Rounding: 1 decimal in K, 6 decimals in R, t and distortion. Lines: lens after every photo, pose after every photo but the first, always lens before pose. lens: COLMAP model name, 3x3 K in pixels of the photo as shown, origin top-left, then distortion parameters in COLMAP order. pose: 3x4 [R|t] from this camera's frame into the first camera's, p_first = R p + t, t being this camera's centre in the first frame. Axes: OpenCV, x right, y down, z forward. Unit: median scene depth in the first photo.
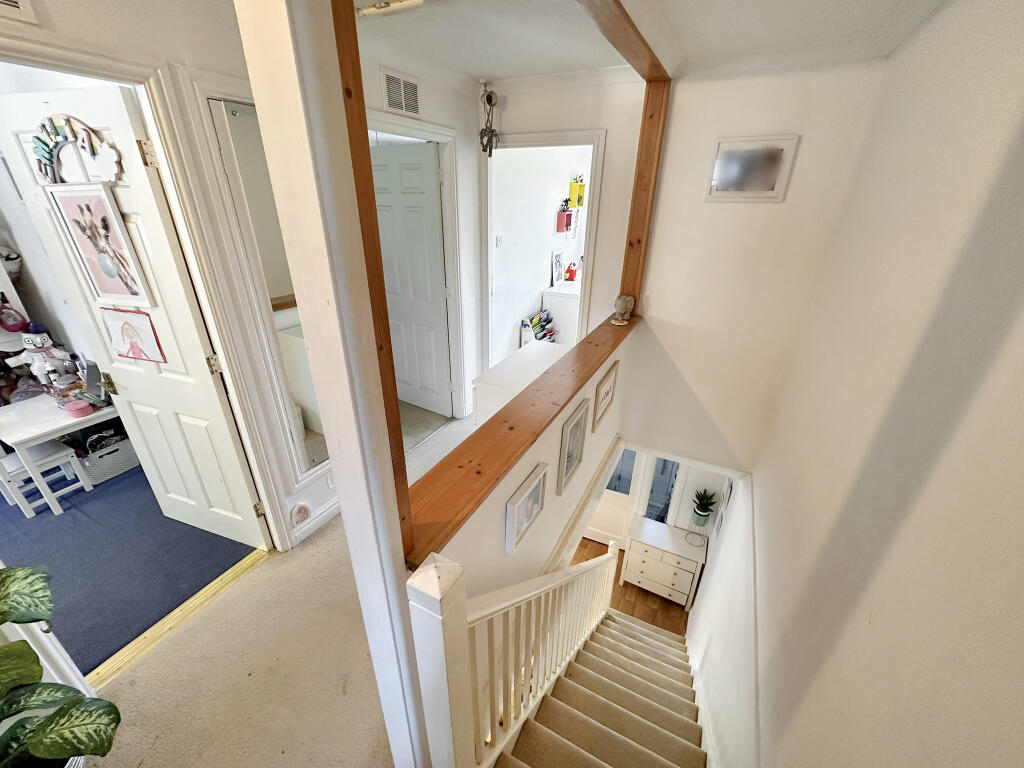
lens RADIAL K [[409.3, 0, 512.0], [0, 409.3, 384.0], [0, 0, 1]] dist [0.000407, 0.000142]
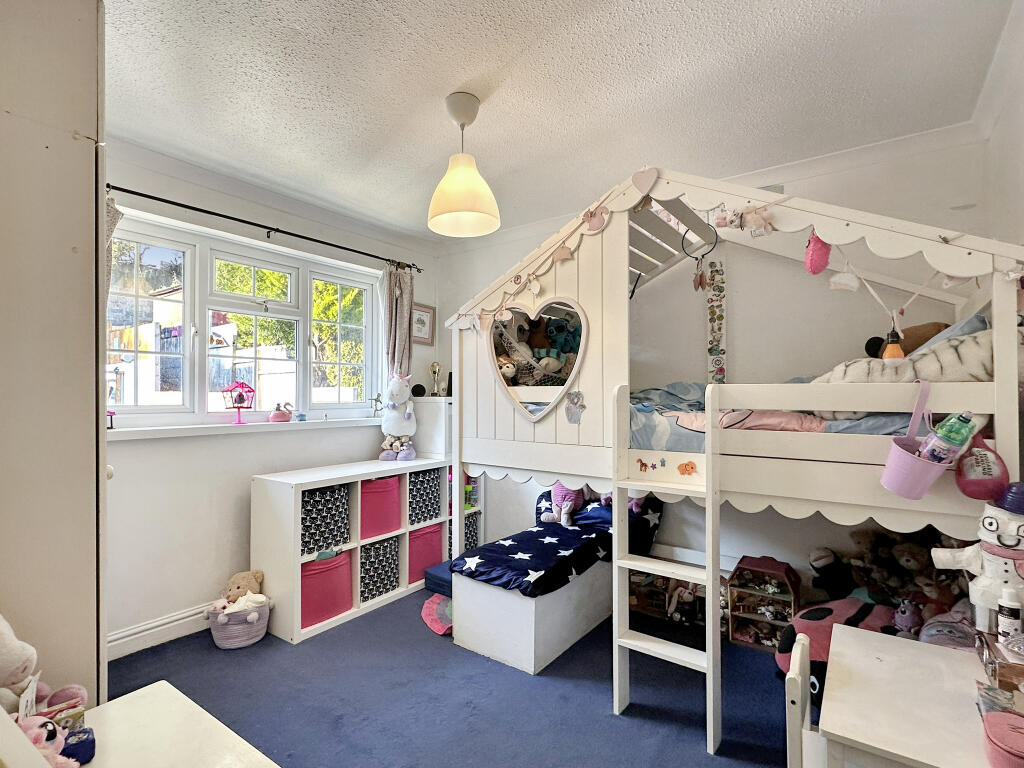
lens RADIAL K [[505.7, 0, 517.6], [0, 505.7, 391.1], [0, 0, 1]] dist [-0.001455, 0.000132]
pose [[-0.124367, -0.029452, -0.991799, -0.583038], [-0.422549, 0.905965, 0.026082, -0.035472], [0.897767, 0.422328, -0.125117, 0.553630]]
